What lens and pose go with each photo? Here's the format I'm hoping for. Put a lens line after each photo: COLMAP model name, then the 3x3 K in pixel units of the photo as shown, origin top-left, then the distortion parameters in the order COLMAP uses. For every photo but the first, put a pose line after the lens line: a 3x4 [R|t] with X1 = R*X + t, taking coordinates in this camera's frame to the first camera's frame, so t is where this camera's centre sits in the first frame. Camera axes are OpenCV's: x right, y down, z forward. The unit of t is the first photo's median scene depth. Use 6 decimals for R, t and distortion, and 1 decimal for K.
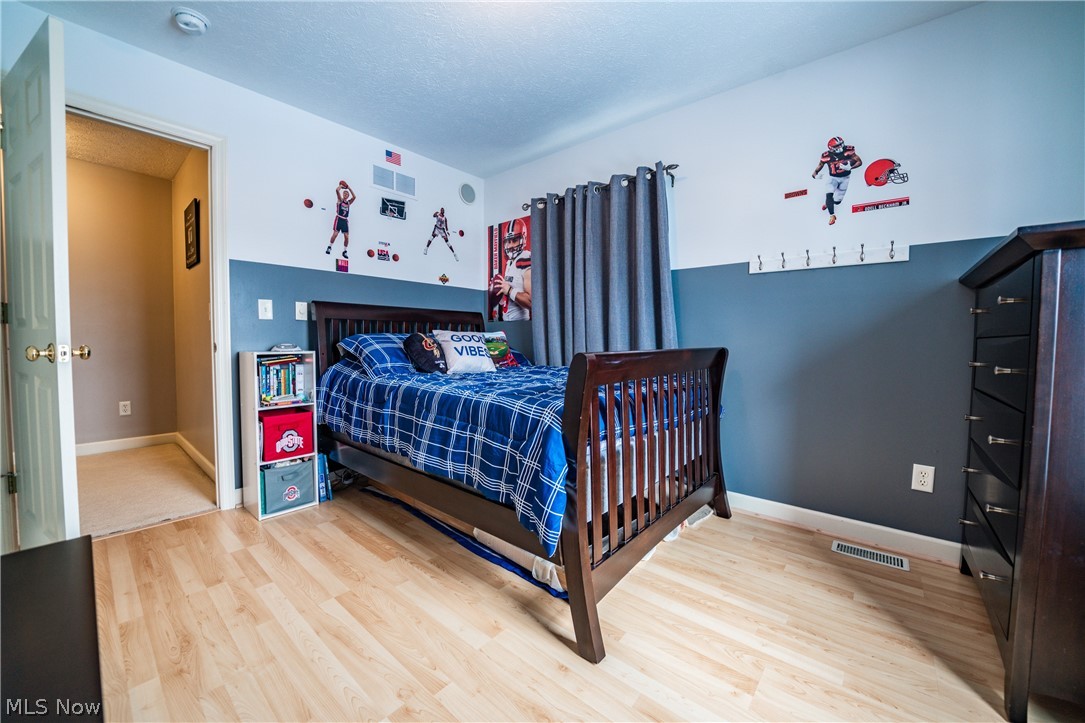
lens RADIAL K [[401.0, 0, 539.7], [0, 401.0, 359.0], [0, 0, 1]] dist [-0.034231, 0.004334]
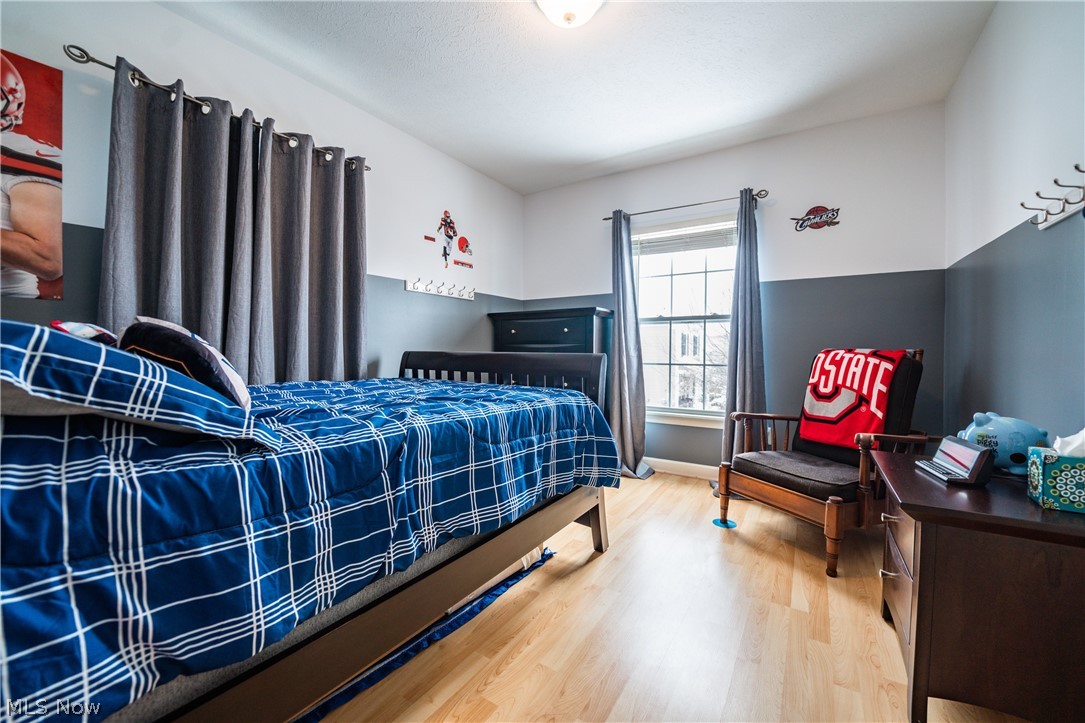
lens RADIAL K [[416.4, 0, 534.8], [0, 416.4, 354.1], [0, 0, 1]] dist [-0.024205, 0.000280]
pose [[-0.113059, -0.019125, 0.993404, -0.906310], [0.038455, 0.998981, 0.023609, -0.039897], [-0.992844, 0.040871, -0.112209, 0.885484]]
